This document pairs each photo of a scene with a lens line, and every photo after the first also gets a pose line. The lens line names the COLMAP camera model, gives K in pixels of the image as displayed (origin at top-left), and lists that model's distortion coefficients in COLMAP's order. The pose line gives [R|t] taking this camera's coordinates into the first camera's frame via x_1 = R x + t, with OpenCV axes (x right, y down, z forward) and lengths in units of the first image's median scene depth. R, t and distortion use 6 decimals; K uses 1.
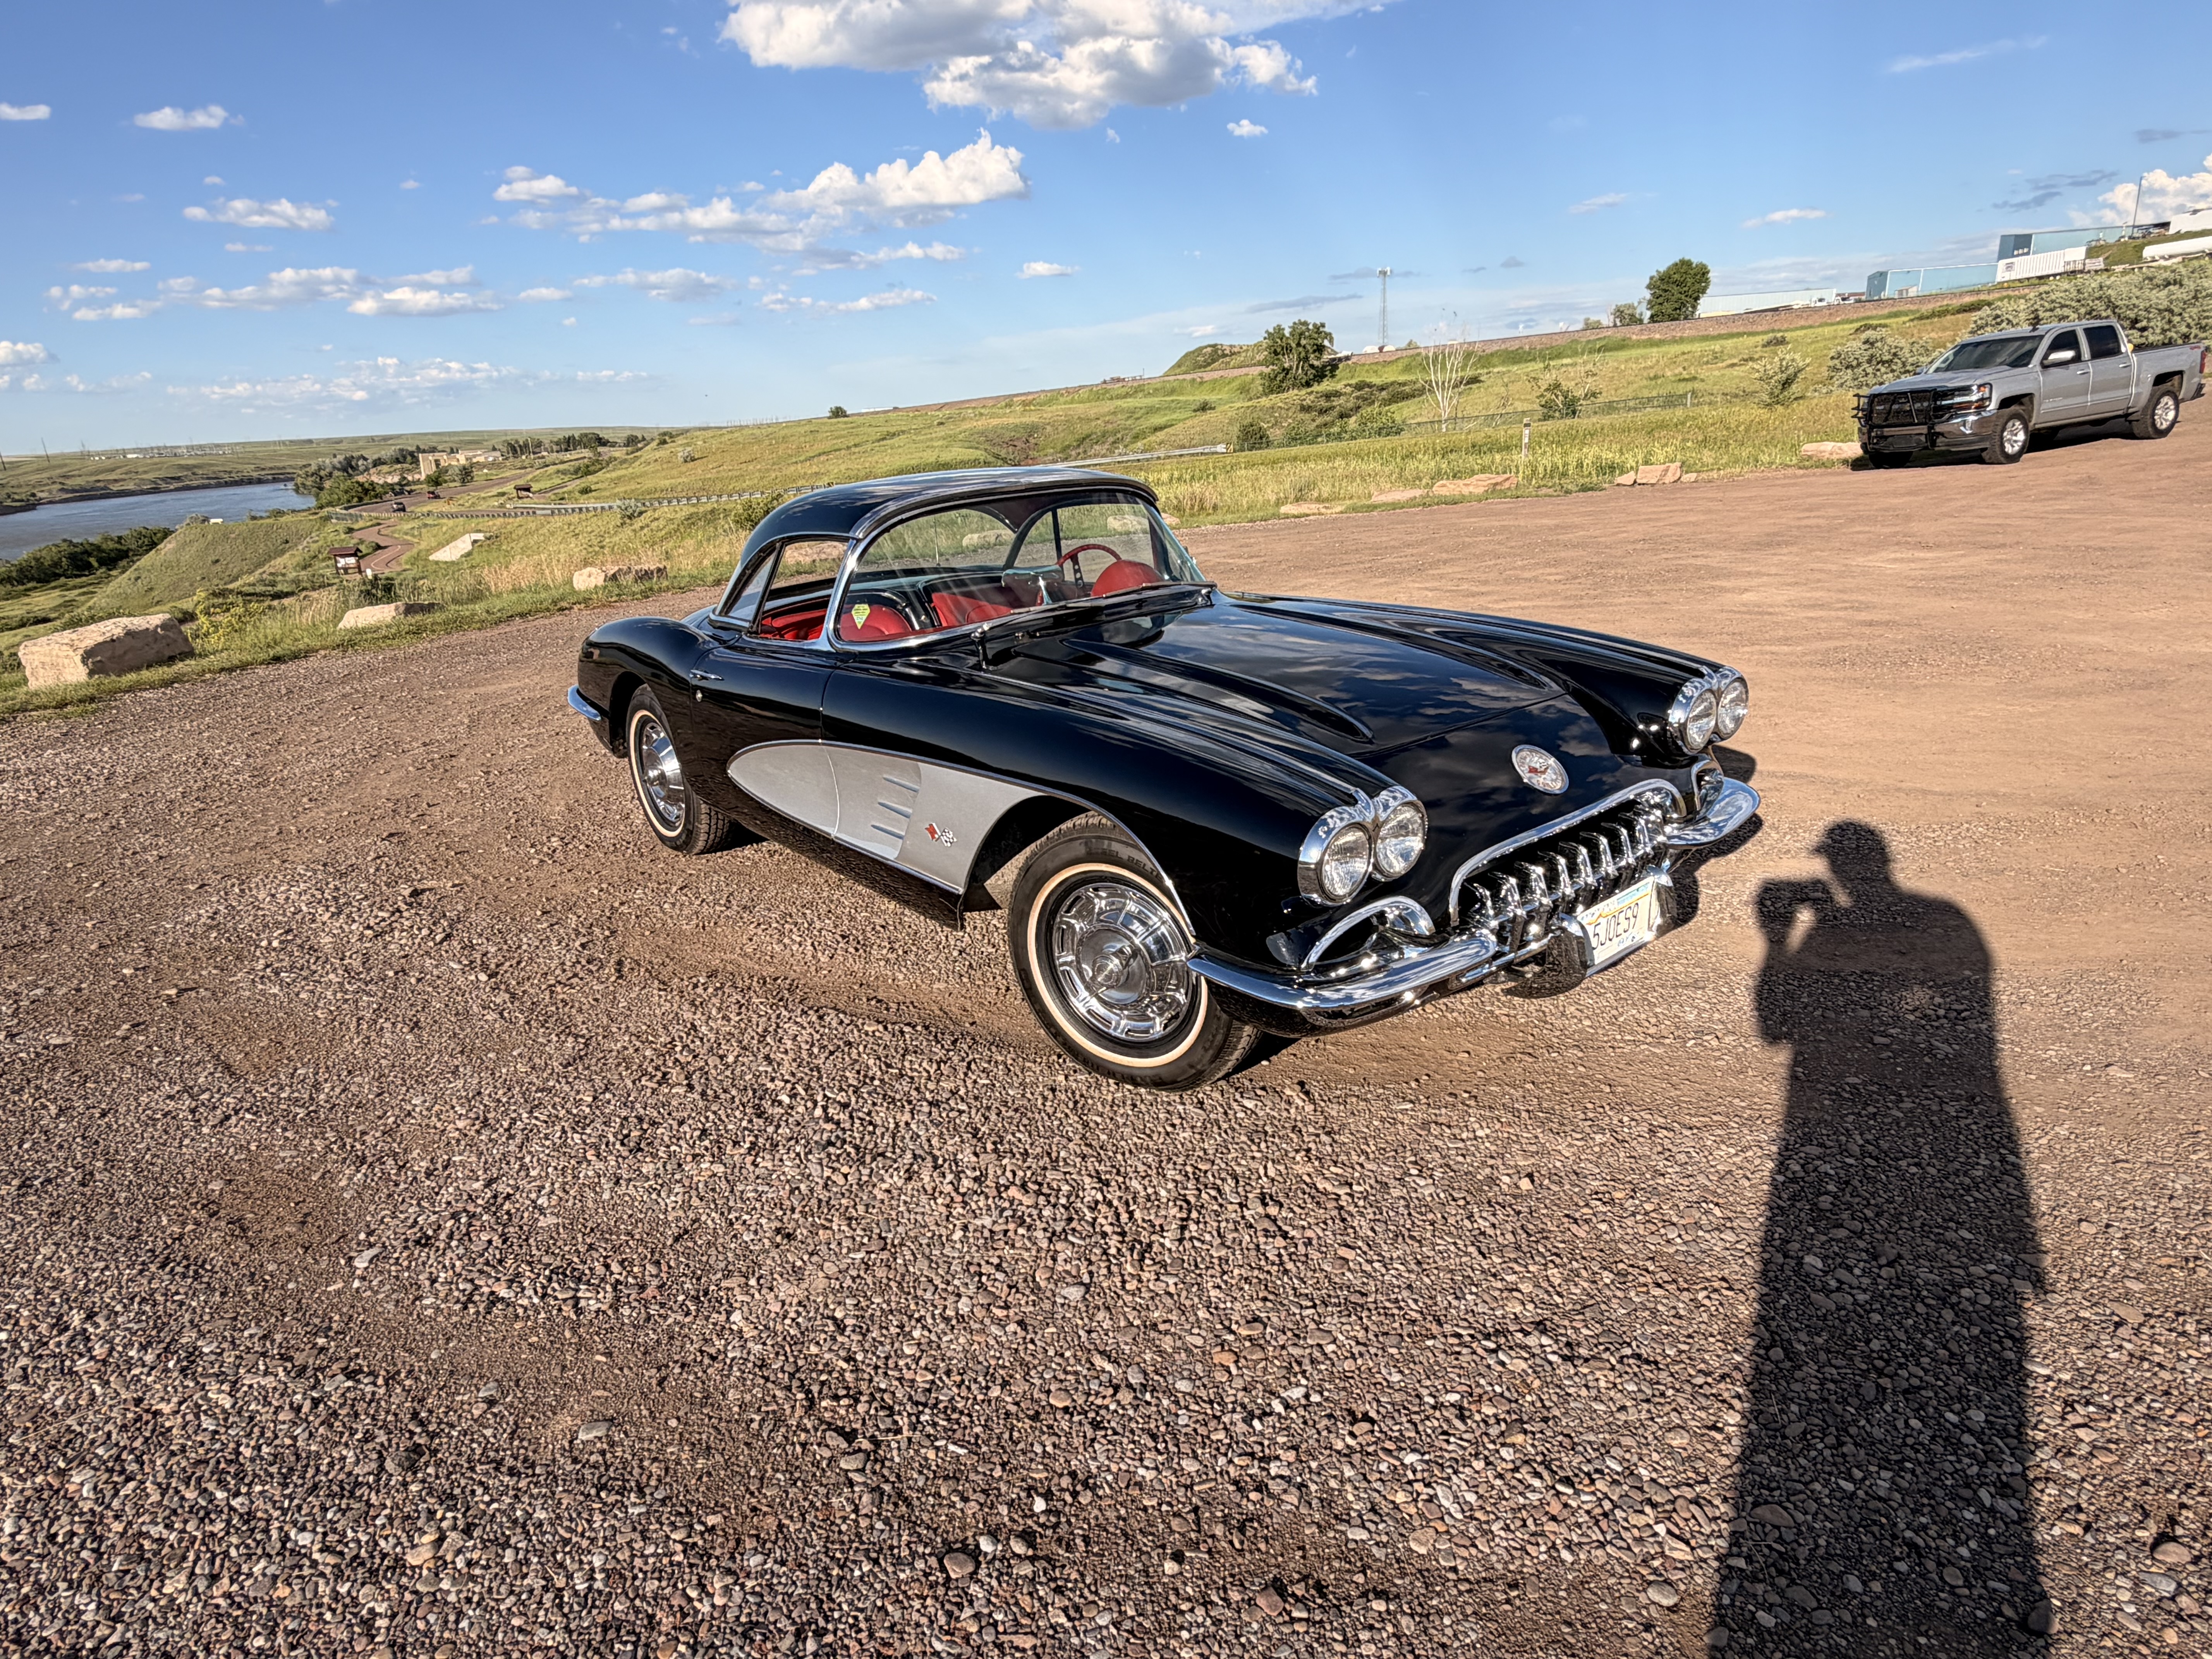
lens RADIAL K [[1286.7, 0, 1104.9], [0, 1286.7, 839.9], [0, 0, 1]] dist [0.005412, -0.000228]
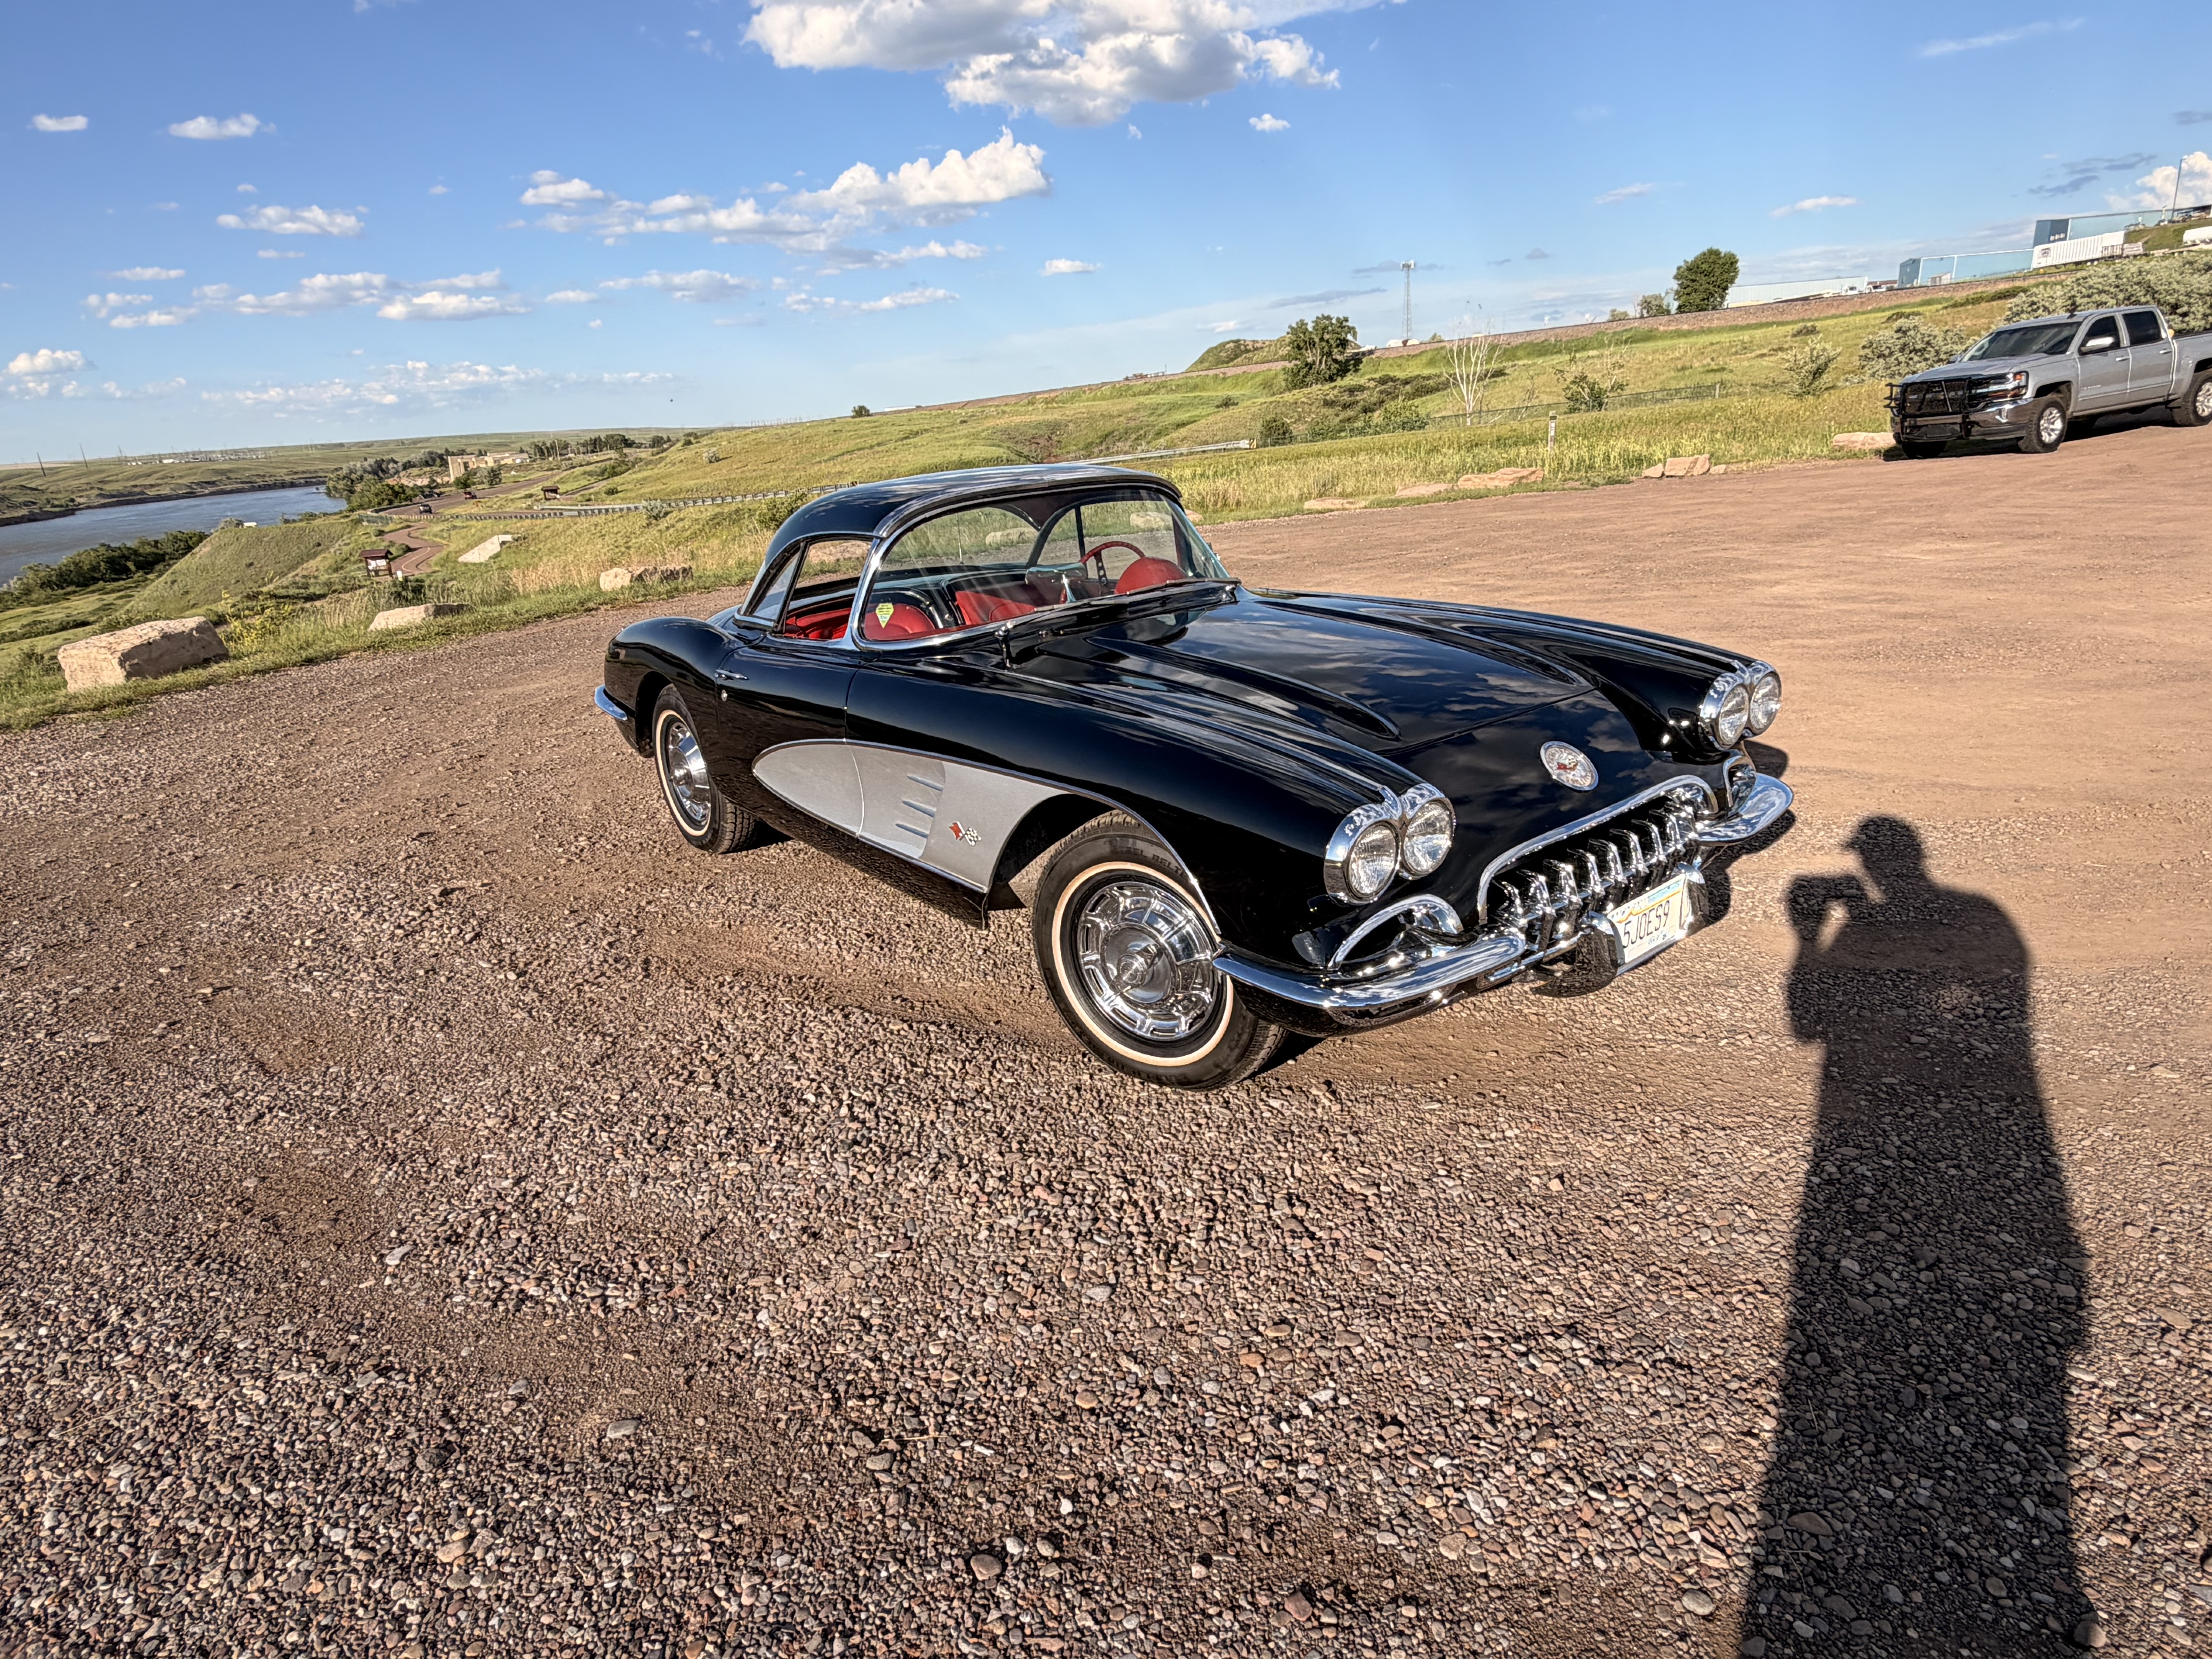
lens RADIAL K [[1286.7, 0, 1103.5], [0, 1286.7, 839.3], [0, 0, 1]] dist [0.005412, -0.000228]
pose [[0.999806, -0.002683, -0.019493, -0.000531], [0.002718, 0.999995, 0.001753, -0.000812], [0.019488, -0.001806, 0.999808, 0.002791]]
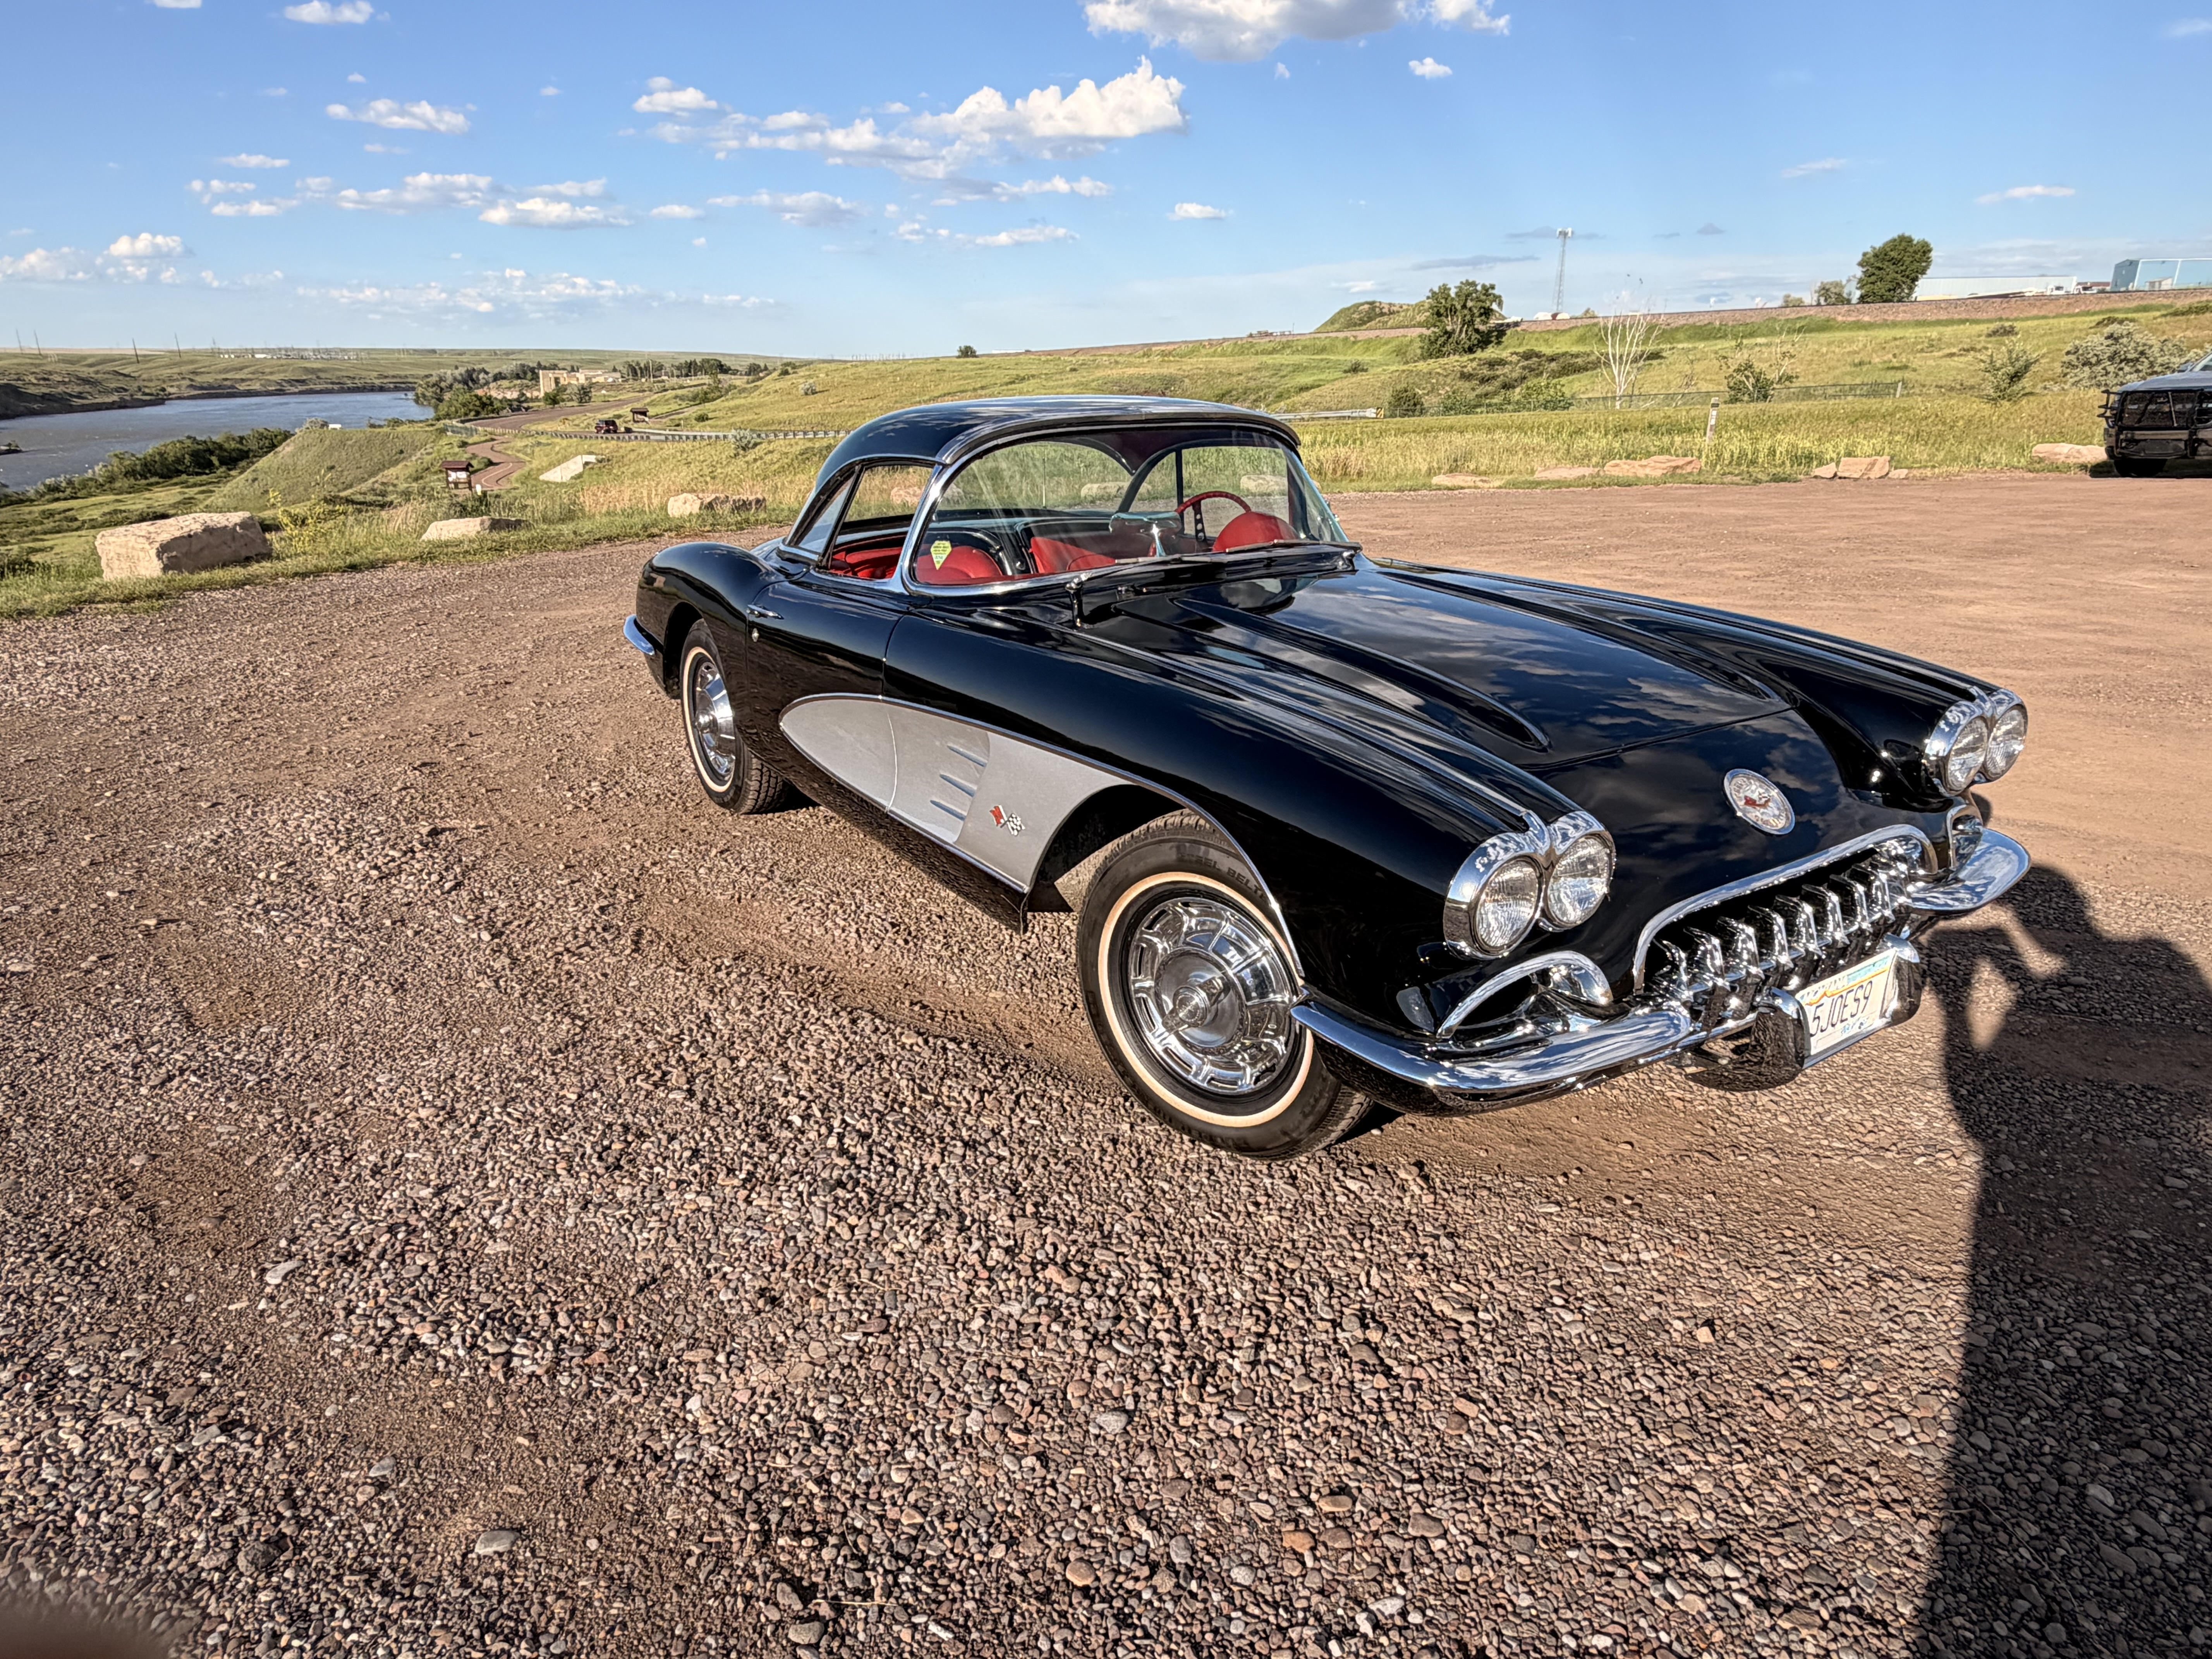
lens RADIAL K [[1361.0, 0, 1110.2], [0, 1361.0, 835.0], [0, 0, 1]] dist [0.004497, -0.002311]
pose [[0.993951, 0.082222, -0.072813, 0.003556], [-0.081343, 0.996574, 0.014972, -0.011477], [0.073795, -0.008959, 0.997233, 0.107389]]
